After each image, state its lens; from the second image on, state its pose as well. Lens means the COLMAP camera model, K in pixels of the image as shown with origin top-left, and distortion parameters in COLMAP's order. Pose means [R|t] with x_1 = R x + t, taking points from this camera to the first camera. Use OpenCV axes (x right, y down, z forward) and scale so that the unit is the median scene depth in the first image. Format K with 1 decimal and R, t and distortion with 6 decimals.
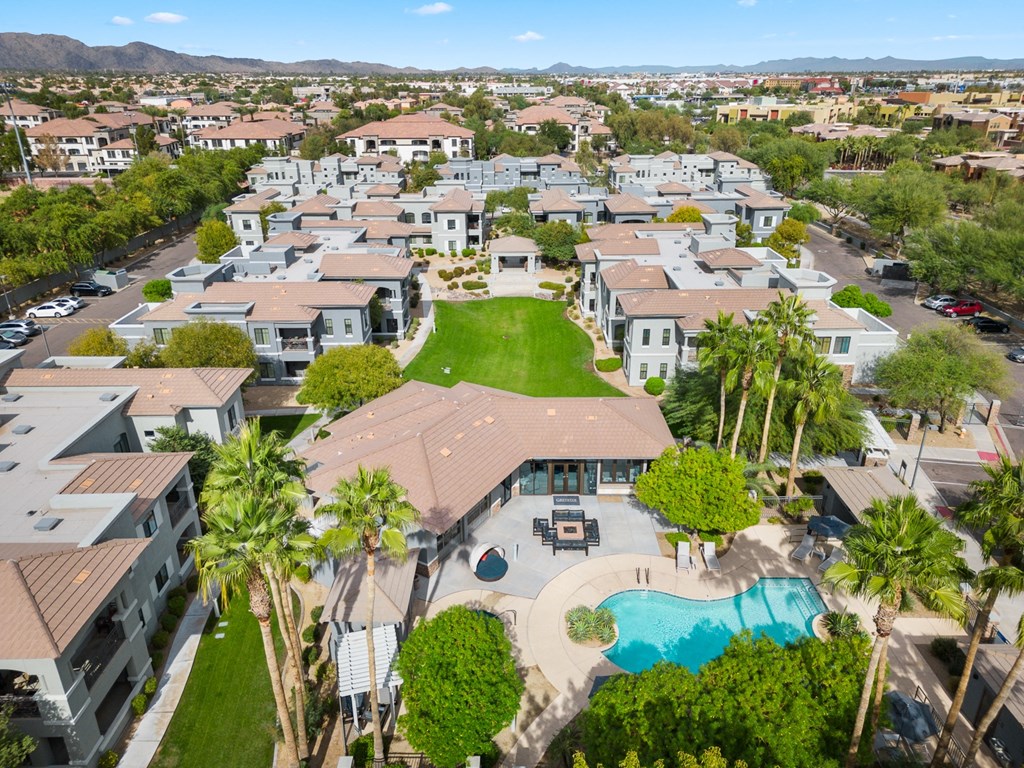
lens RADIAL K [[731.5, 0, 512.0], [0, 731.5, 384.0], [0, 0, 1]] dist [0.026471, -0.003482]
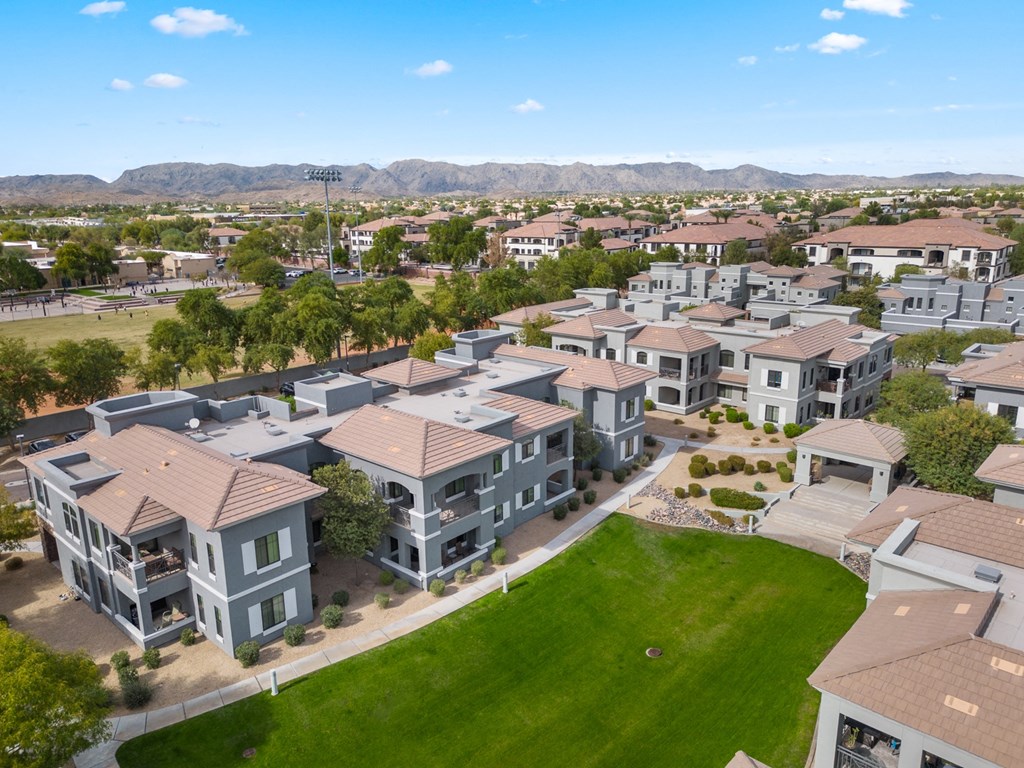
lens RADIAL K [[731.5, 0, 512.0], [0, 731.5, 384.0], [0, 0, 1]] dist [0.026471, -0.003482]
pose [[0.731024, 0.155185, -0.664471, 0.146060], [-0.249363, 0.967197, -0.048452, -0.129081], [0.635156, 0.201114, 0.745742, 0.420741]]
